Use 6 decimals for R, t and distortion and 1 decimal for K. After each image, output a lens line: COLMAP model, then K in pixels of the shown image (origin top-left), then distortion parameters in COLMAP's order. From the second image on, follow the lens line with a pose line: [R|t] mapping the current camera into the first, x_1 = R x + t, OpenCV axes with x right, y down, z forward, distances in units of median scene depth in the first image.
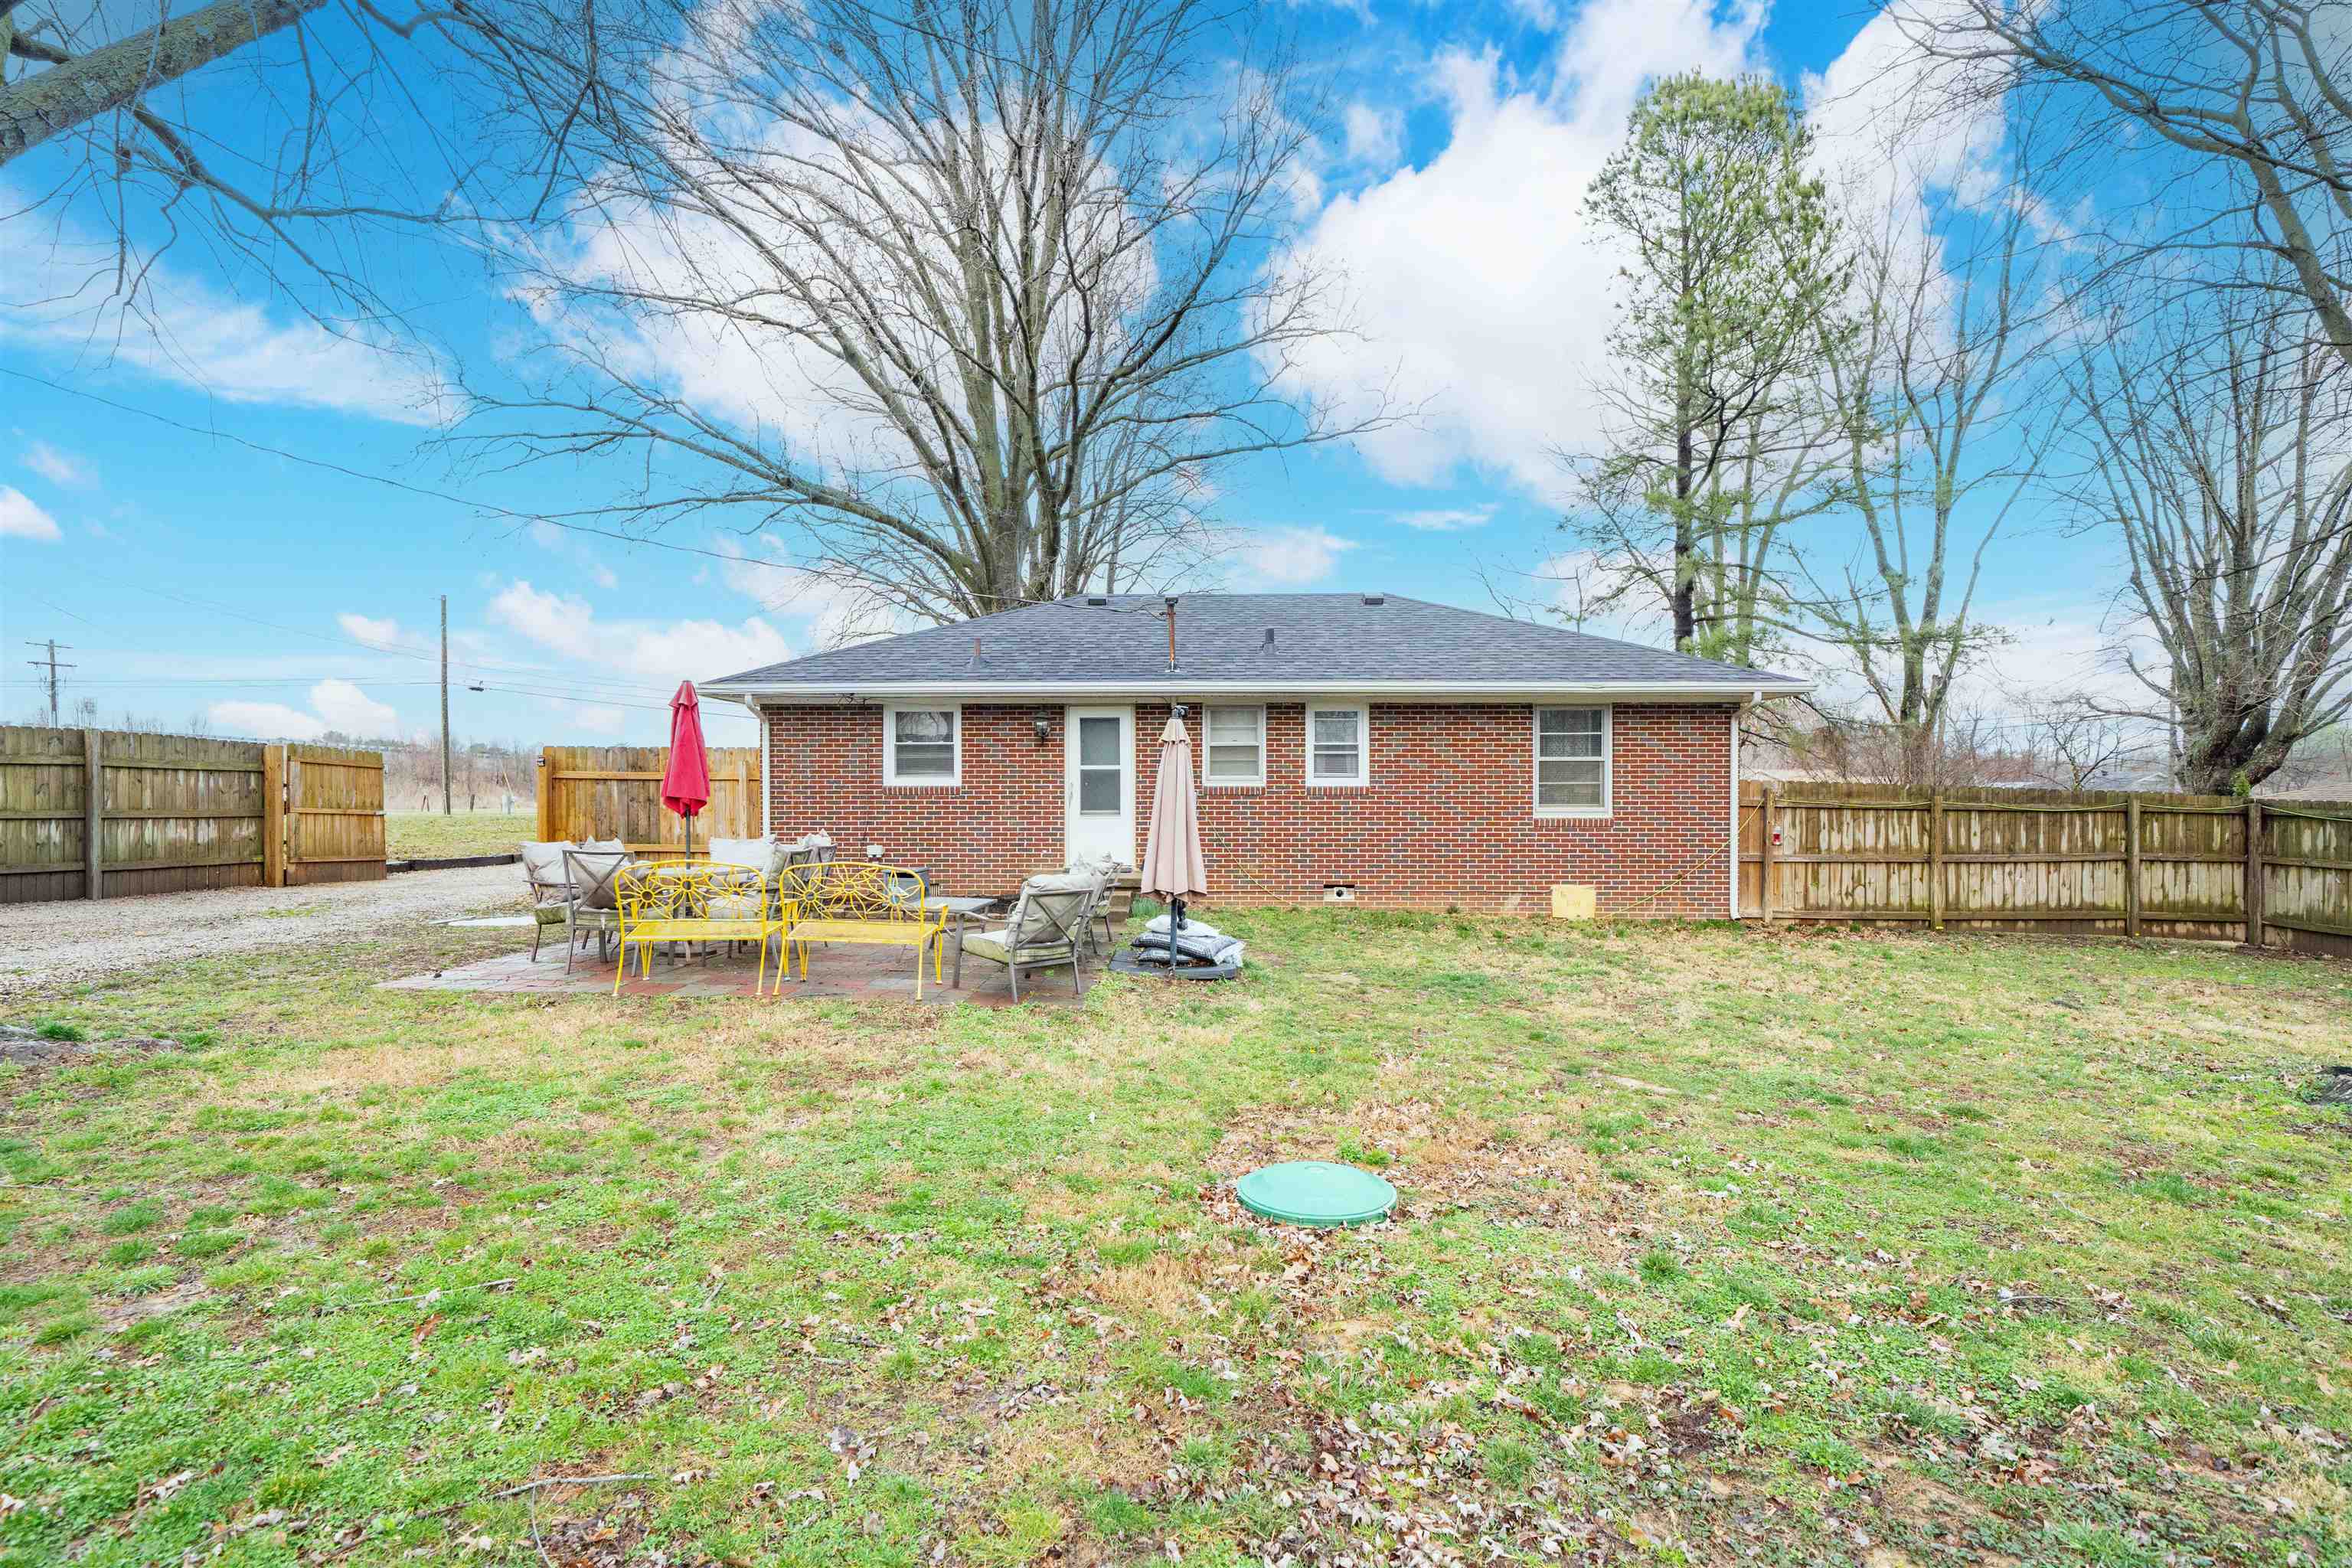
lens RADIAL K [[1109.7, 0, 1175.1], [0, 1109.7, 776.0], [0, 0, 1]] dist [-0.001605, -0.001622]
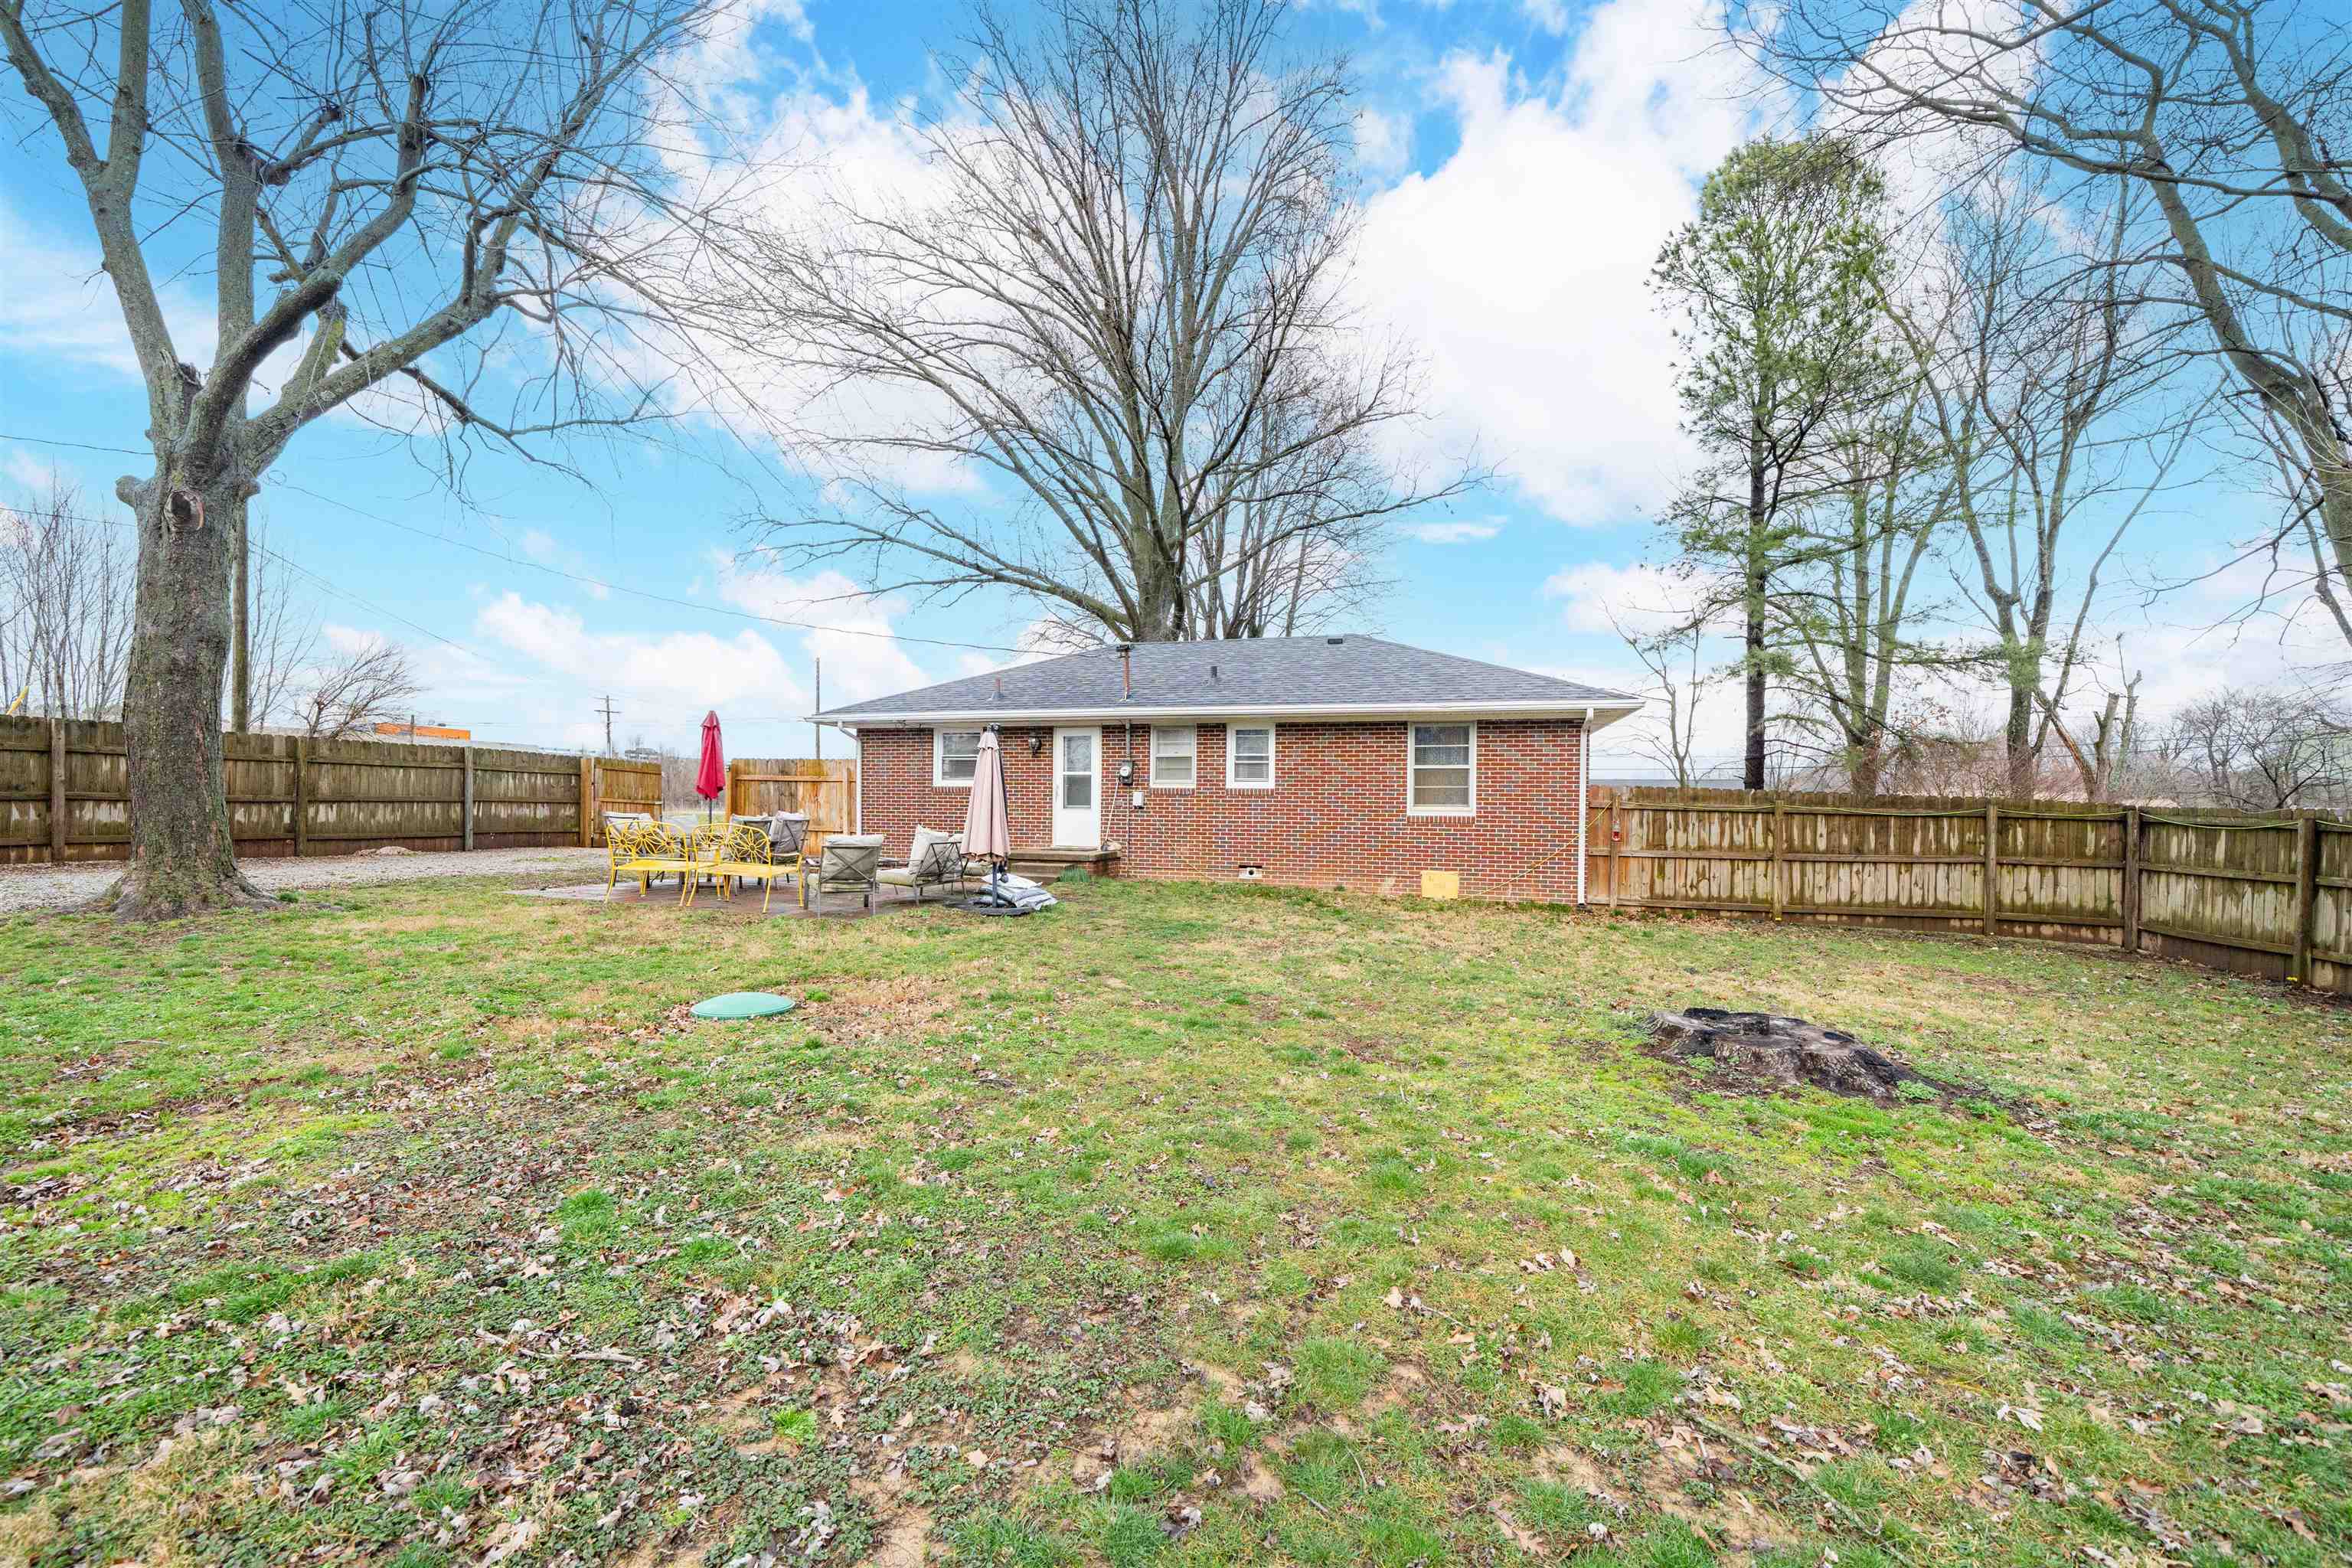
lens RADIAL K [[928.9, 0, 1177.7], [0, 928.9, 793.2], [0, 0, 1]] dist [-0.000690, -0.000034]
pose [[0.965257, 0.007824, -0.261187, 0.346529], [-0.007966, 0.999968, 0.000514, 0.015182], [0.261183, 0.001584, 0.965288, -0.052451]]
